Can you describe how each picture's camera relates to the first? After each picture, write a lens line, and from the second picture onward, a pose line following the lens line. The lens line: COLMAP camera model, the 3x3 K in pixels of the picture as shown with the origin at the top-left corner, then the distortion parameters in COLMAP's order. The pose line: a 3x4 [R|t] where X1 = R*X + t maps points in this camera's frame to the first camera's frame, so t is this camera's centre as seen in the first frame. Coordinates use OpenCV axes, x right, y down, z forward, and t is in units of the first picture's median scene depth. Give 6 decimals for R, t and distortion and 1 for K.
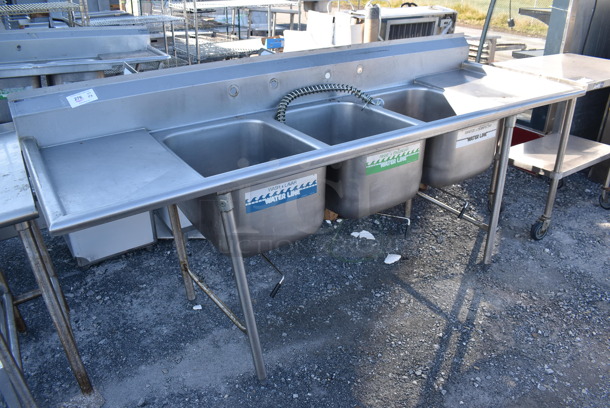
lens RADIAL K [[471.0, 0, 305.0], [0, 471.0, 204.0], [0, 0, 1]] dist [-0.083083, 0.003497]
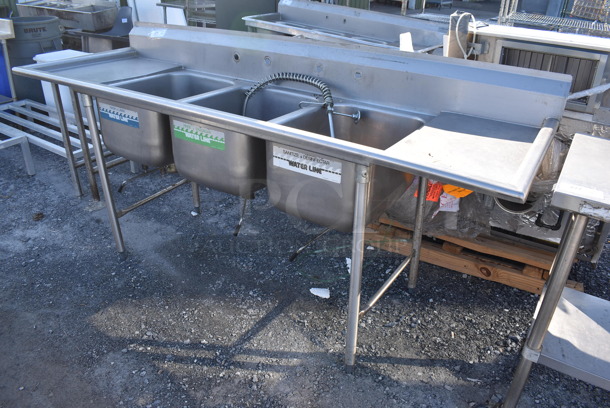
lens RADIAL K [[471.0, 0, 305.0], [0, 471.0, 204.0], [0, 0, 1]] dist [-0.083083, 0.003497]
pose [[0.397262, 0.434784, -0.808174, 1.008257], [-0.456373, 0.857629, 0.237058, -0.271205], [0.796183, 0.274655, 0.539127, 0.580039]]
